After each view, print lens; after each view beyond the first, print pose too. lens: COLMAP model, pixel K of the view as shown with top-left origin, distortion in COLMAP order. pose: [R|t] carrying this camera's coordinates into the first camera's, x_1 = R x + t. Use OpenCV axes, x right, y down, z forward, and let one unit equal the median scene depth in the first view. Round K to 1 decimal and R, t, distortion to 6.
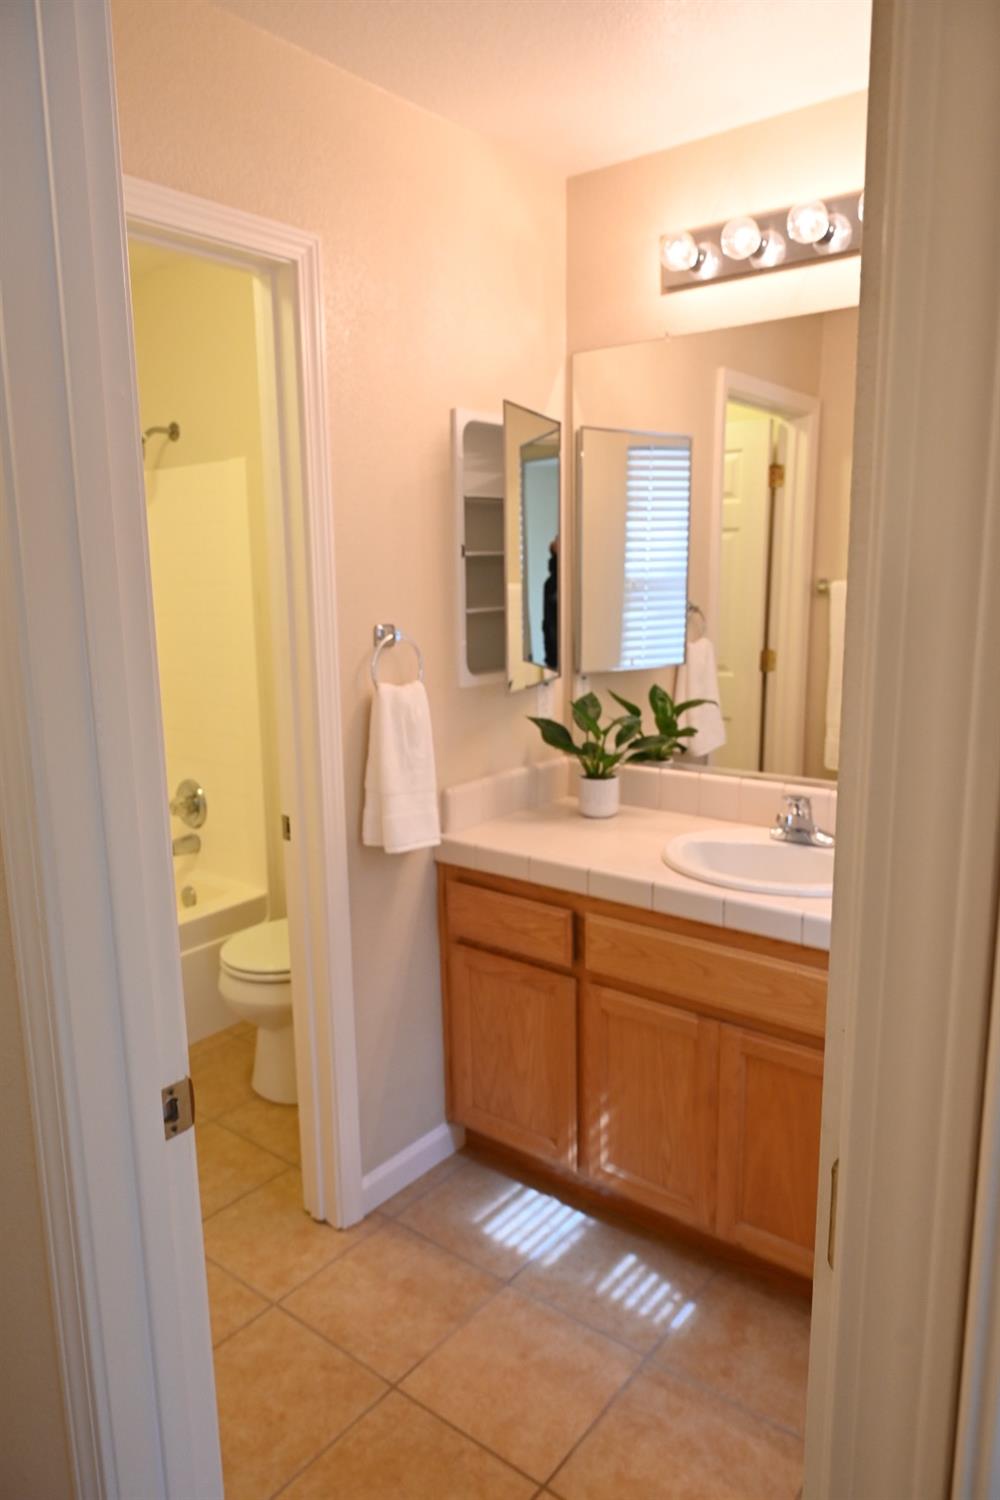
lens RADIAL K [[1018.1, 0, 500.0], [0, 1018.1, 750.0], [0, 0, 1]] dist [0.005326, 0.000743]
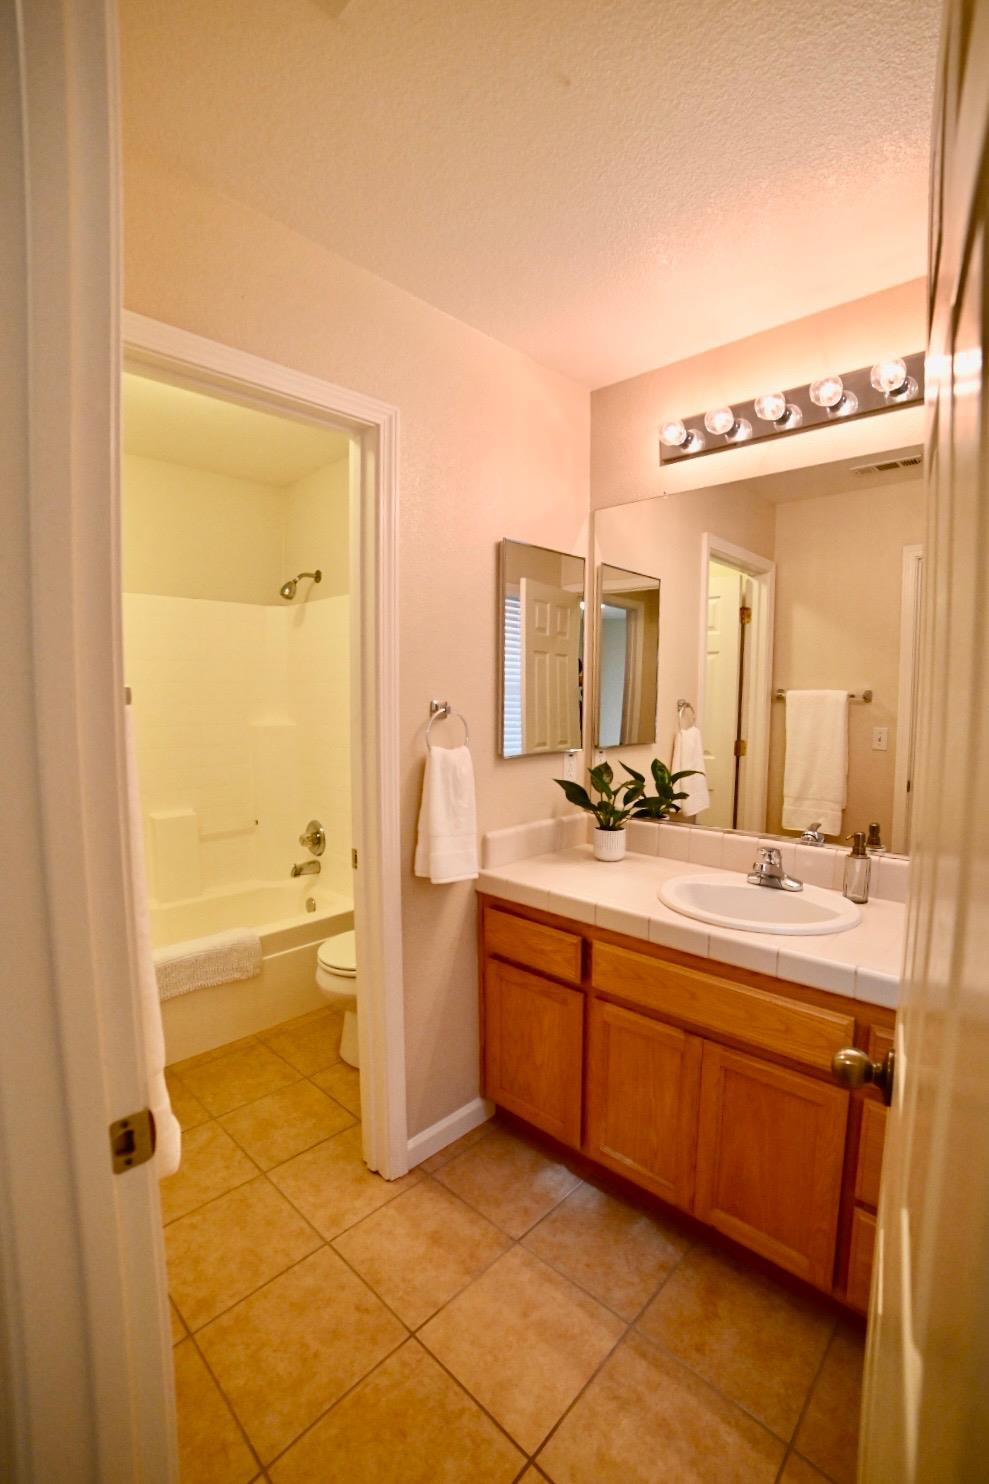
lens RADIAL K [[679.2, 0, 494.5], [0, 679.2, 742.0], [0, 0, 1]] dist [-0.108575, 0.042444]
pose [[0.995667, 0.025962, -0.089293, 0.032017], [-0.034894, 0.994378, -0.099971, 0.010102], [0.086196, 0.102653, 0.990976, 0.172509]]
